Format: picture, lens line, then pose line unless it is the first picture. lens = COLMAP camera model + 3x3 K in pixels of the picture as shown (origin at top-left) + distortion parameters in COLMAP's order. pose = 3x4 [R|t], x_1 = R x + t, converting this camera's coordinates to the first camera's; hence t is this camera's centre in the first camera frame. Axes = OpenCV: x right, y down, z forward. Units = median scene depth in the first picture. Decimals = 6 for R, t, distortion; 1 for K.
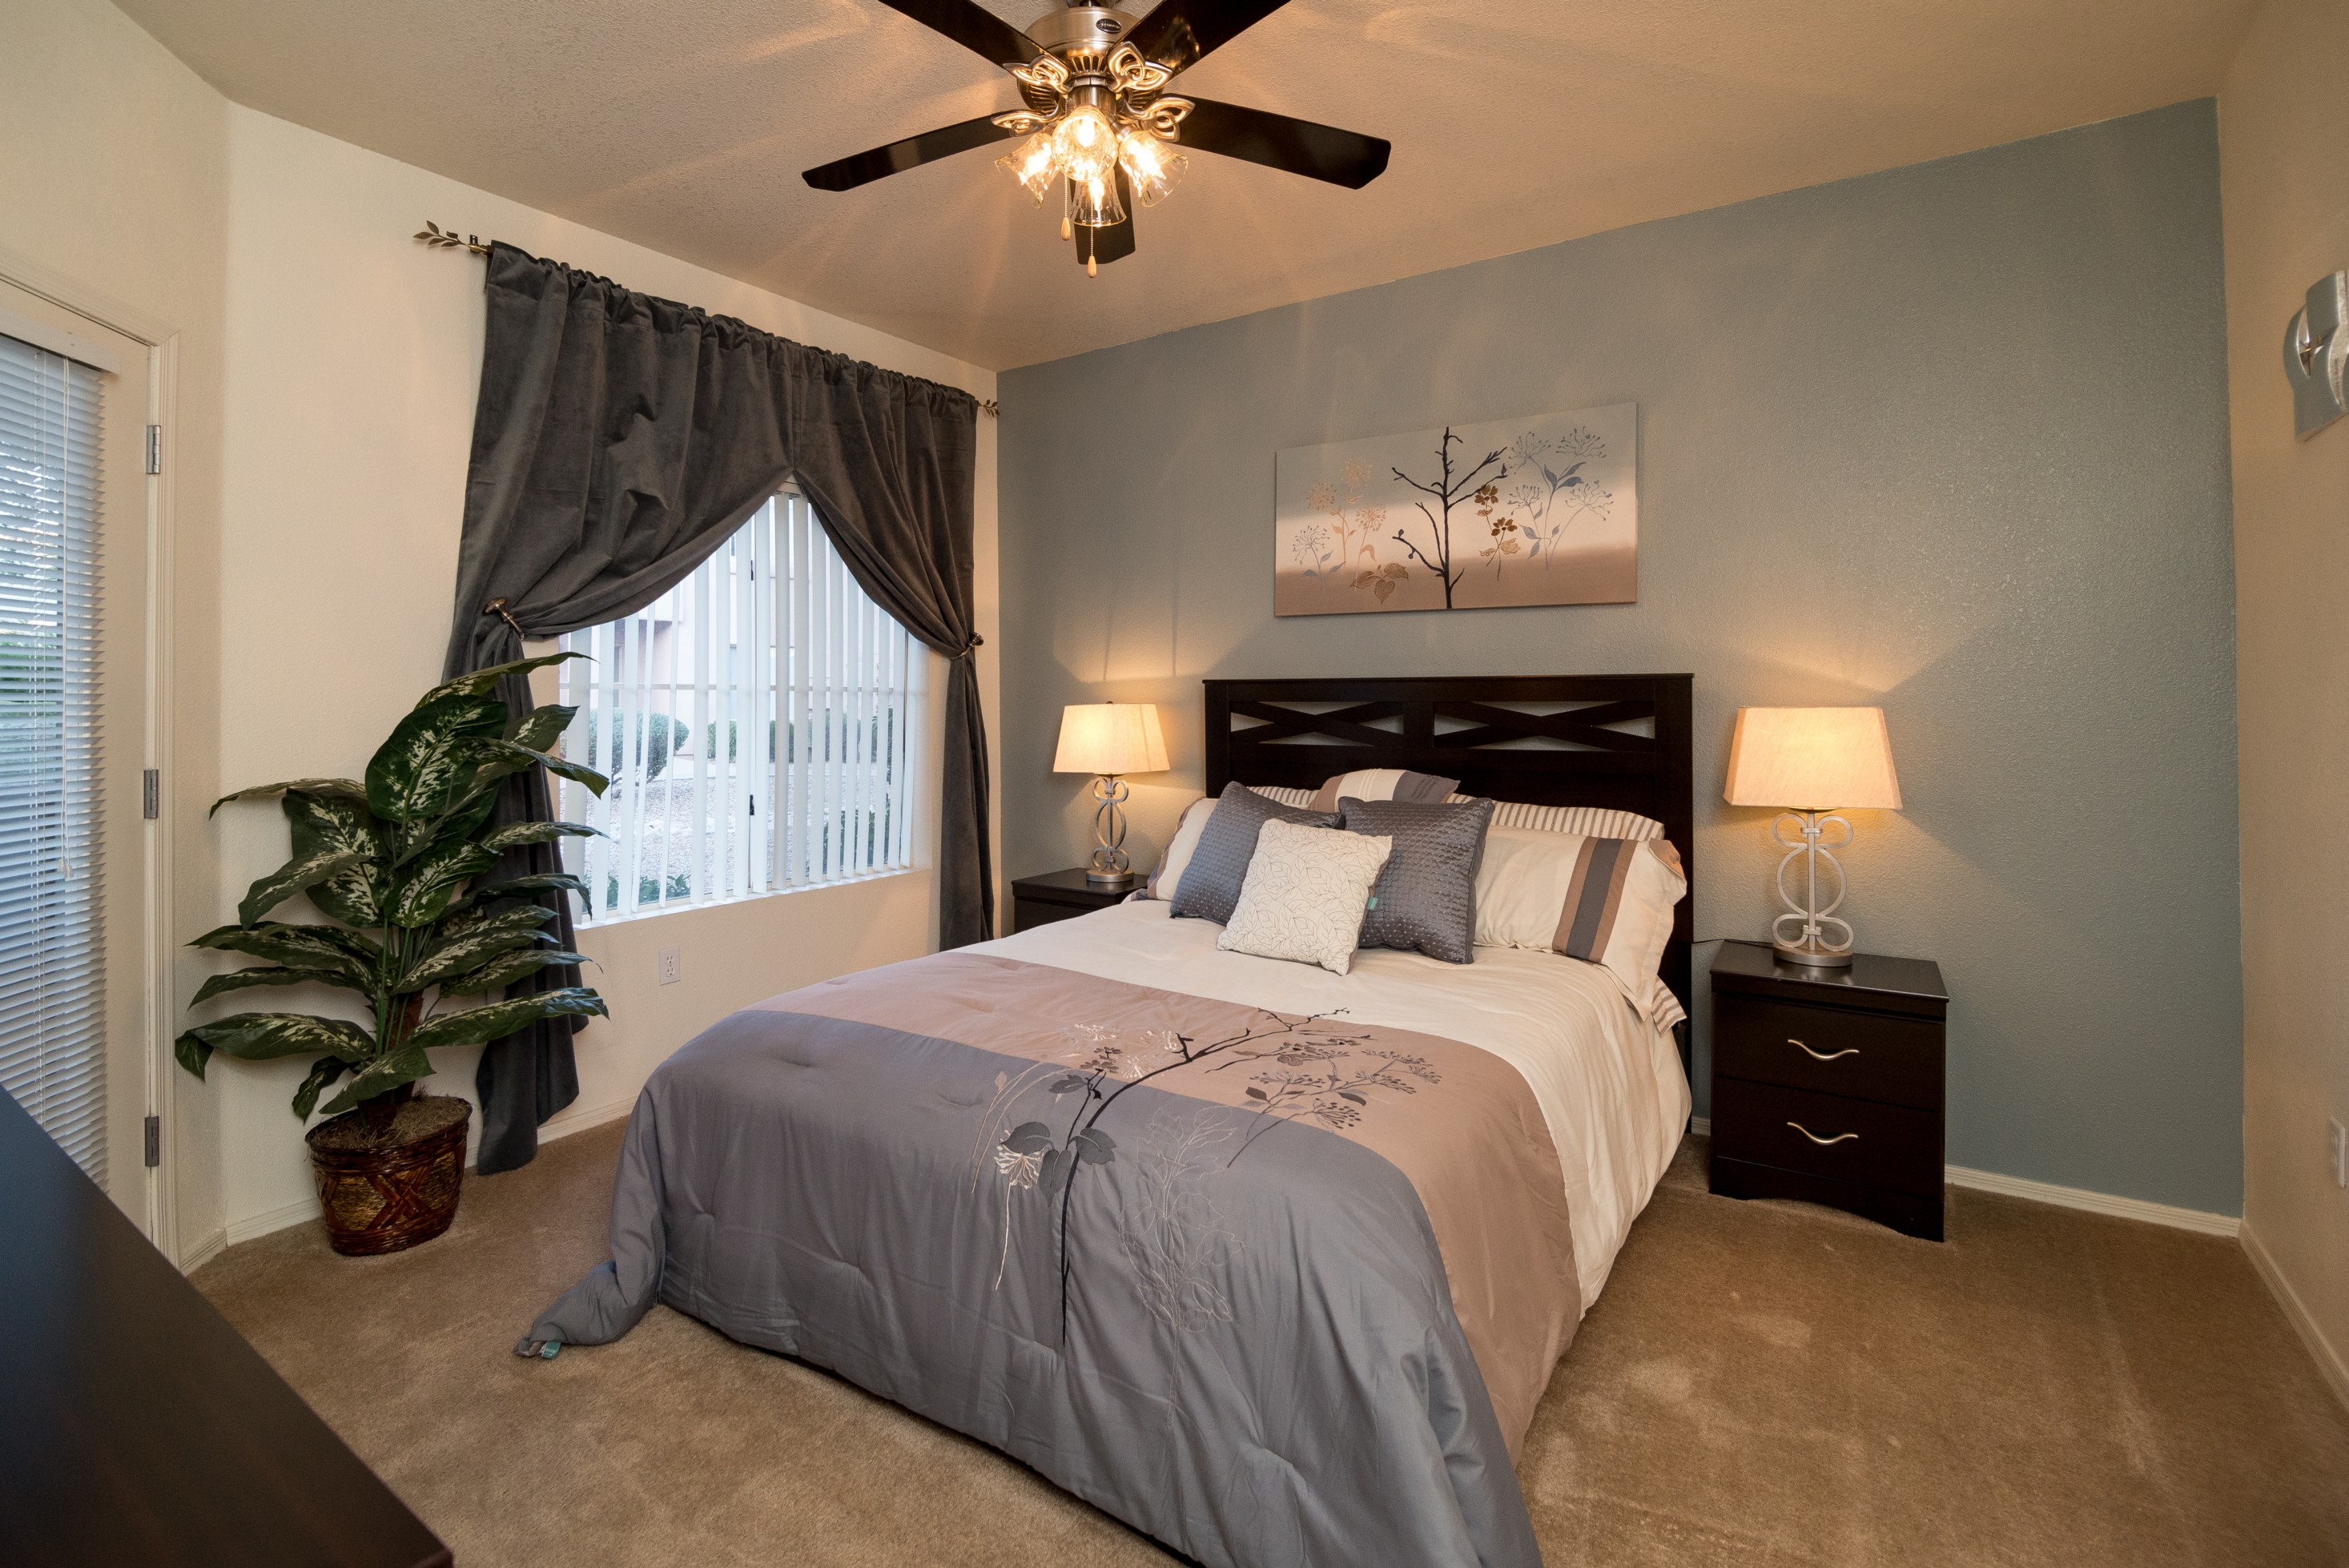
lens RADIAL K [[1031.0, 0, 1185.4], [0, 1031.0, 722.7], [0, 0, 1]] dist [-0.016828, -0.005690]
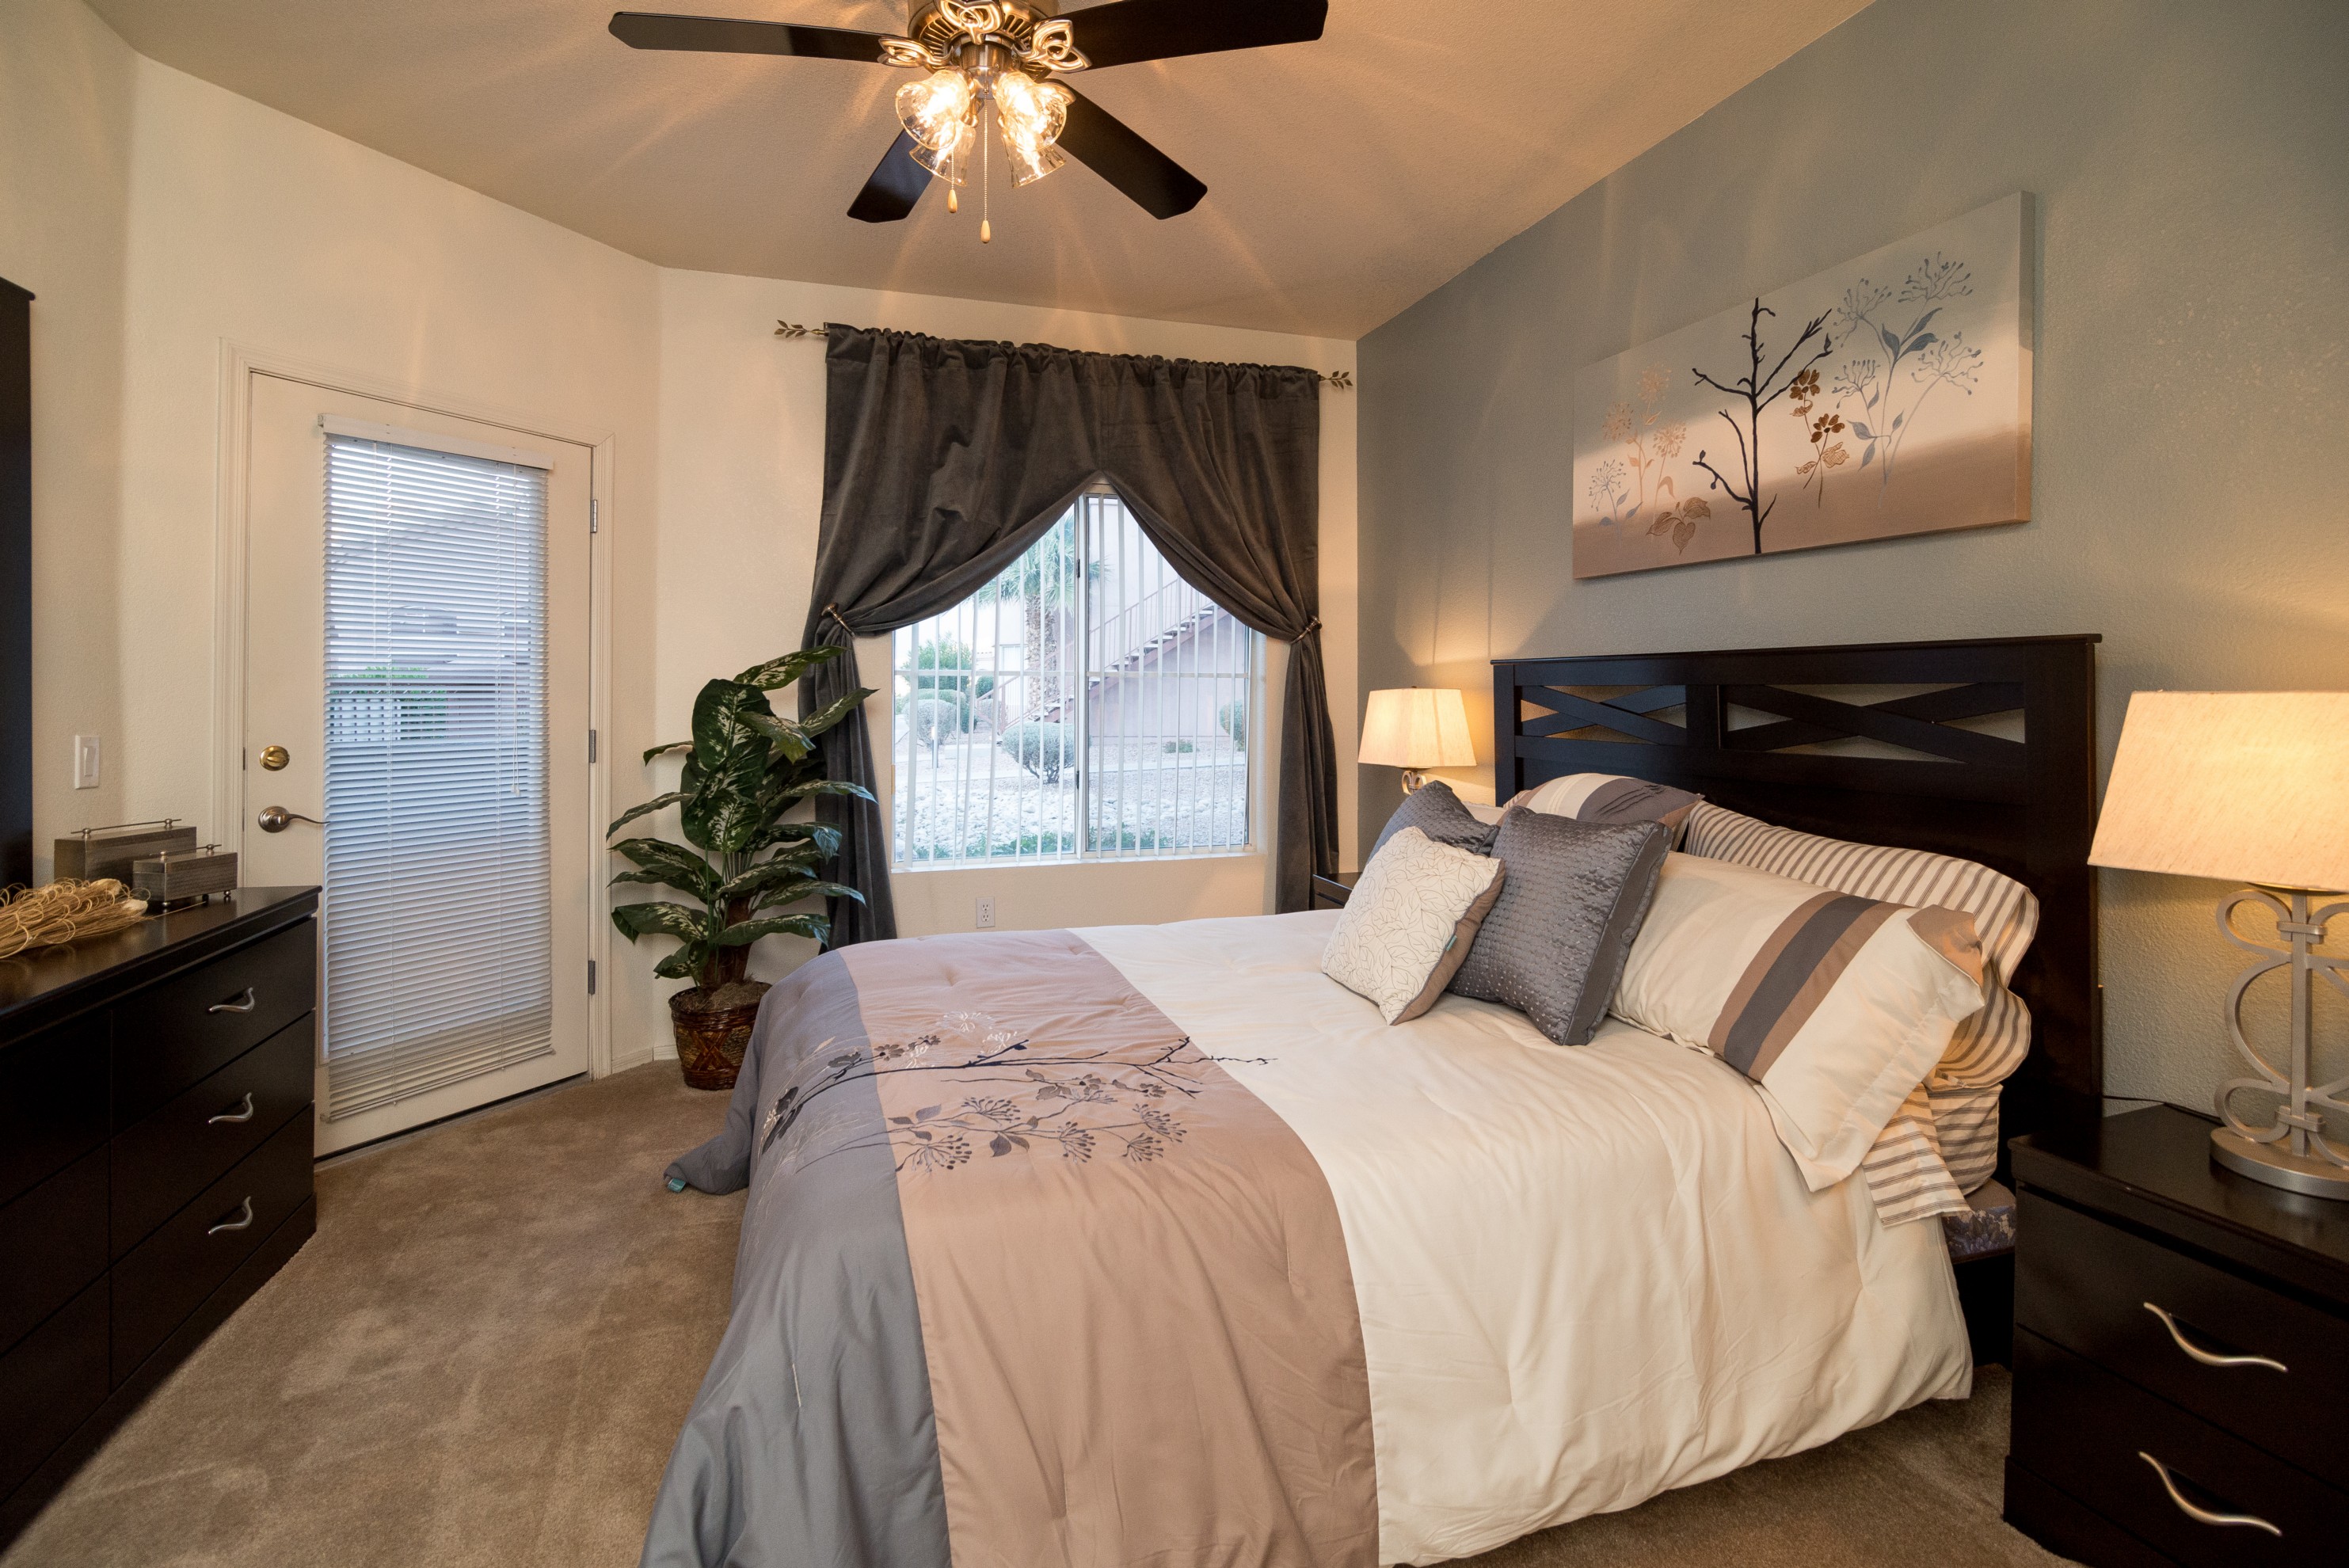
lens RADIAL K [[1031.0, 0, 1185.4], [0, 1031.0, 722.7], [0, 0, 1]] dist [-0.016828, -0.005690]
pose [[0.794647, 0.020195, -0.606735, 0.385064], [-0.012896, 0.999783, 0.016388, -0.000802], [0.606935, -0.005198, 0.794735, 0.204496]]
